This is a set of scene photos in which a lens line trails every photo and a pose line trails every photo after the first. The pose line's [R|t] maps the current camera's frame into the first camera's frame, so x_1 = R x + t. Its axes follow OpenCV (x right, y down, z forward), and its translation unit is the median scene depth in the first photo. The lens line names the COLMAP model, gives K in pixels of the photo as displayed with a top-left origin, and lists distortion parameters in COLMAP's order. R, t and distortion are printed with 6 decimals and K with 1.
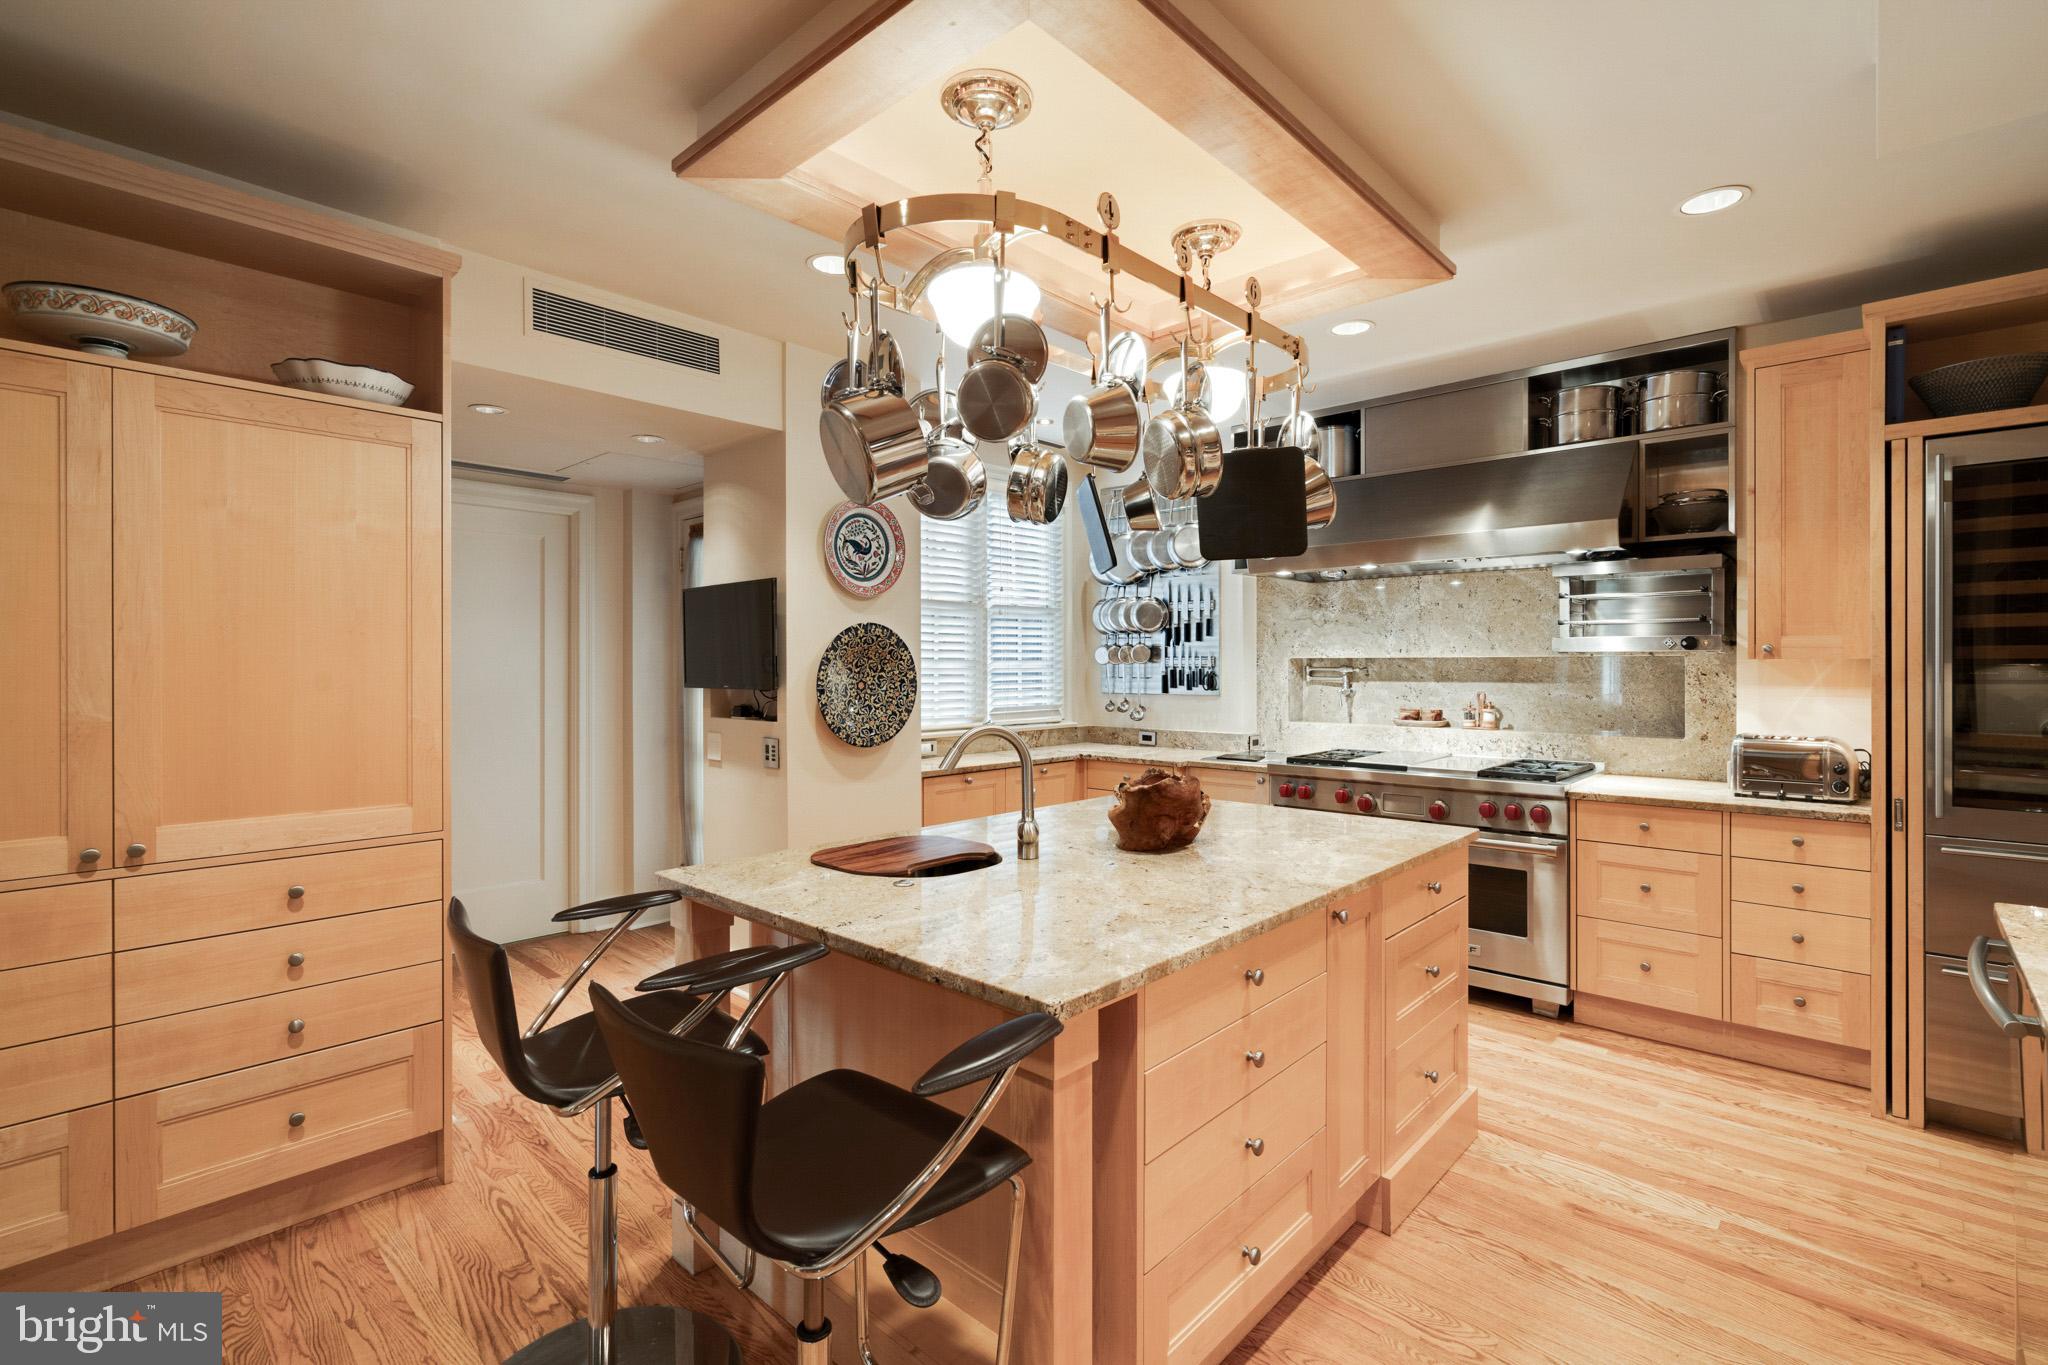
lens RADIAL K [[929.9, 0, 1024.5], [0, 929.9, 668.3], [0, 0, 1]] dist [-0.000475, 0.000167]
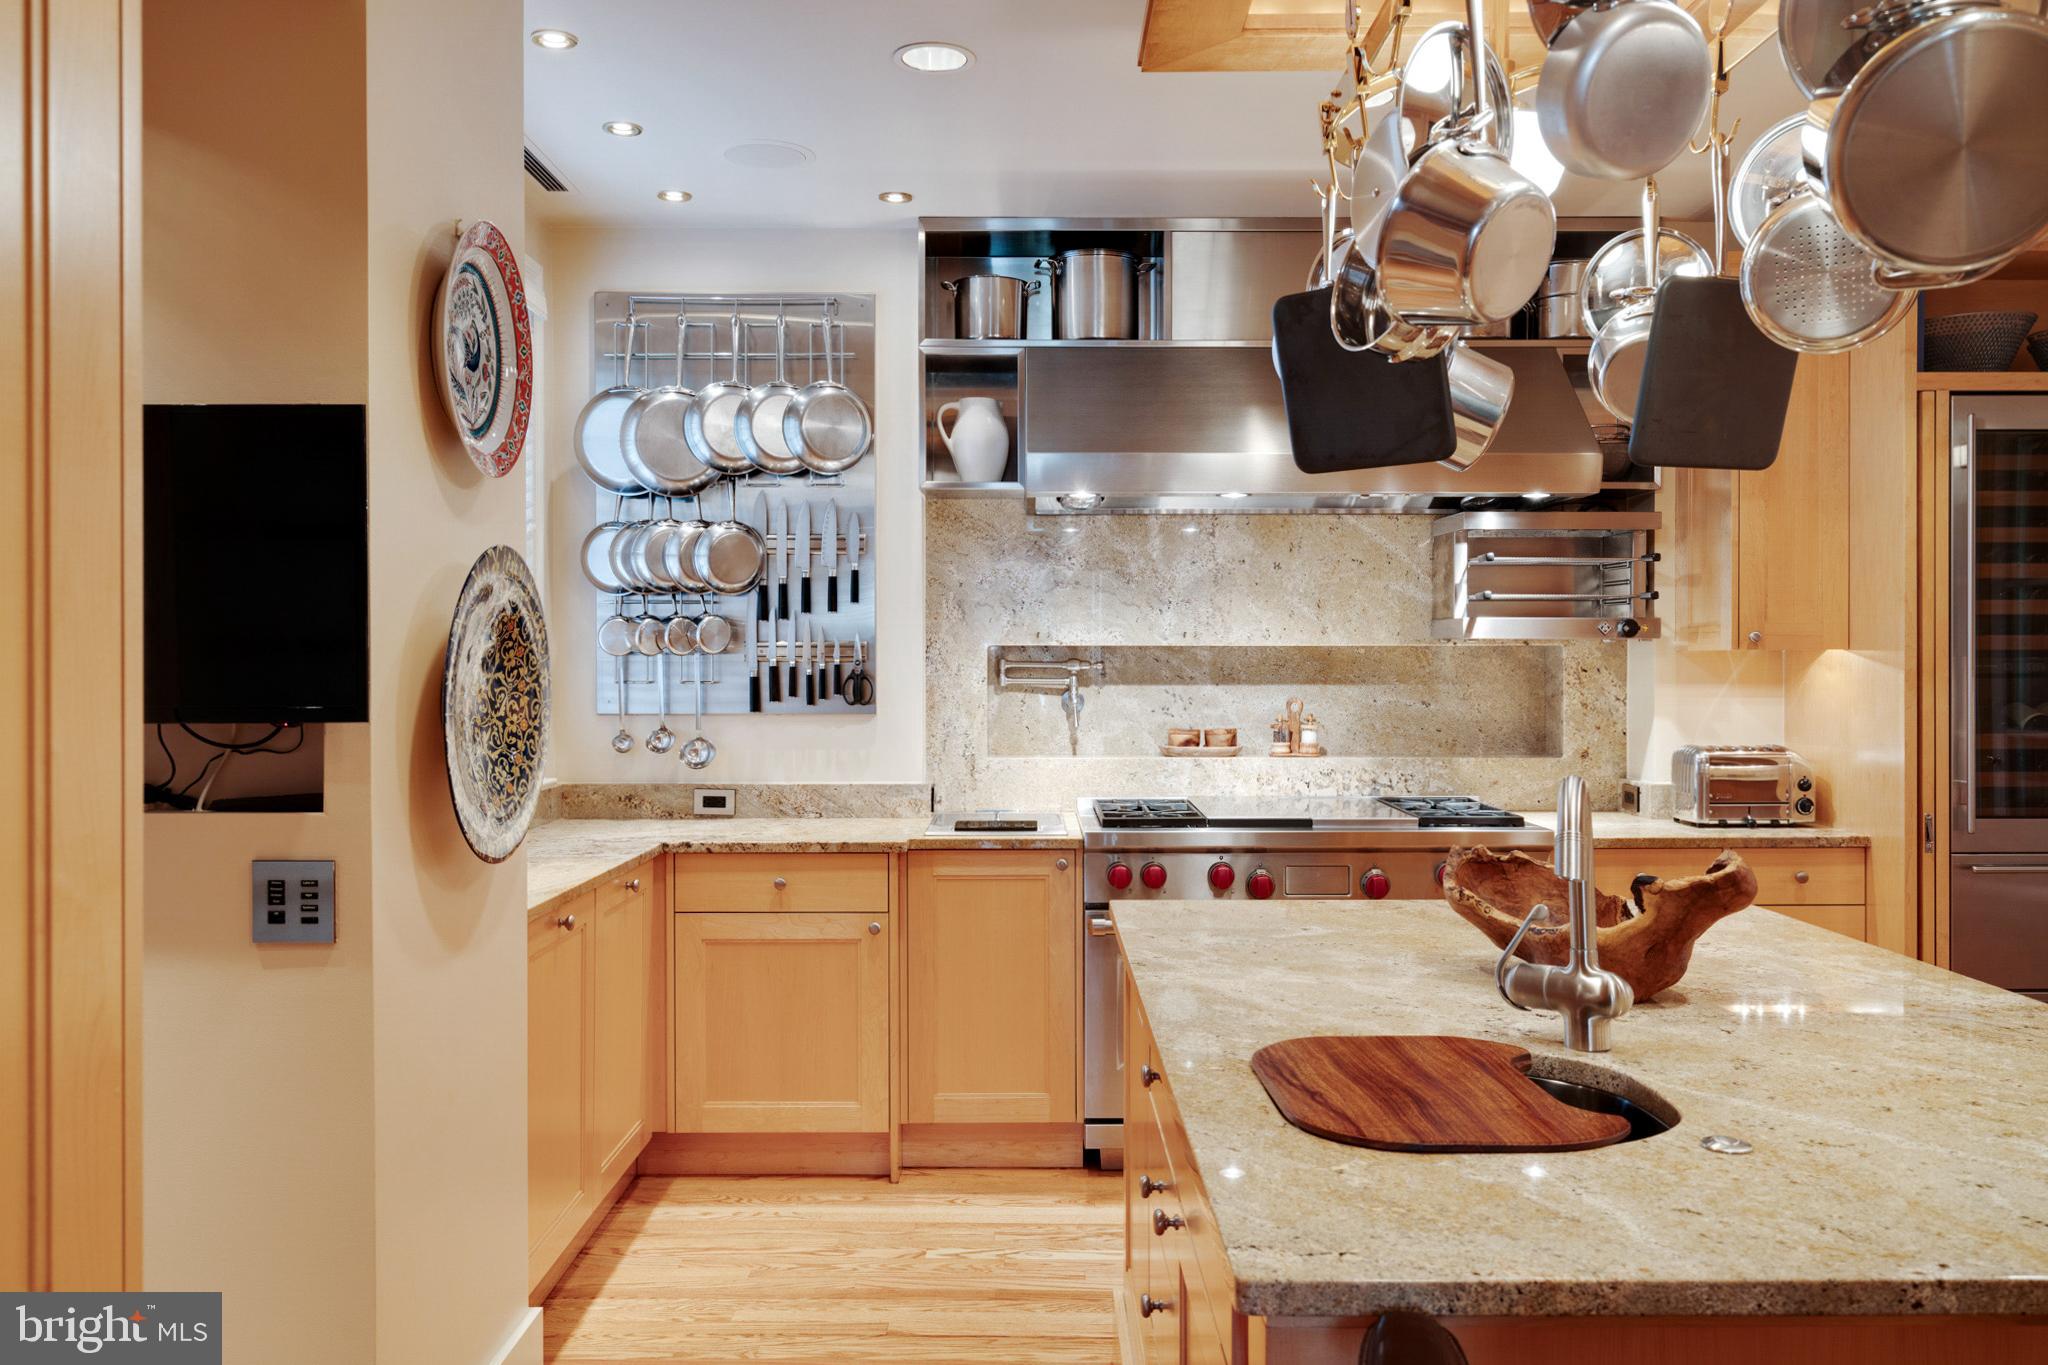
lens RADIAL K [[1590.1, 0, 1038.5], [0, 1590.1, 674.6], [0, 0, 1]] dist [0.004857, 0.002366]
pose [[0.728760, -0.004555, 0.684754, -0.386003], [0.001799, 0.999987, 0.004738, 0.002571], [-0.684767, -0.002221, 0.728759, 0.296408]]
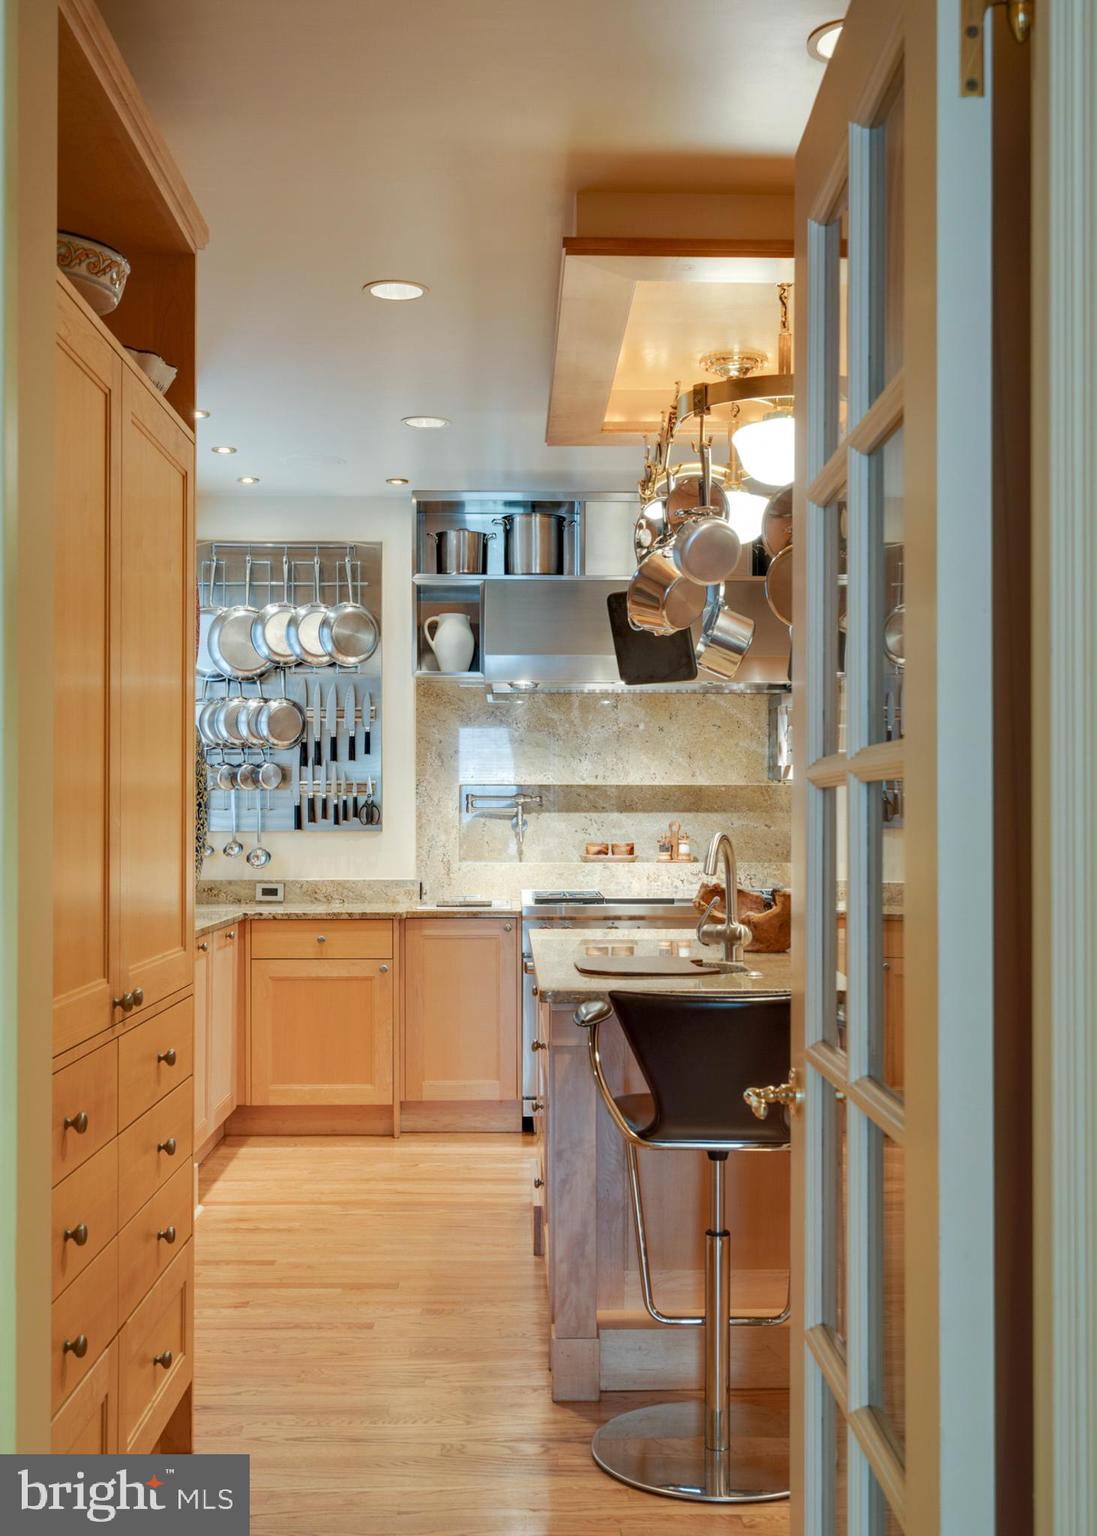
lens RADIAL K [[1634.2, 0, 546.5], [0, 1634.2, 808.0], [0, 0, 1]] dist [-0.015437, -0.000648]
pose [[0.716459, 0.004989, 0.697612, -0.709539], [0.001183, 0.999964, -0.008367, 0.023515], [-0.697628, 0.006820, 0.716427, -0.079276]]
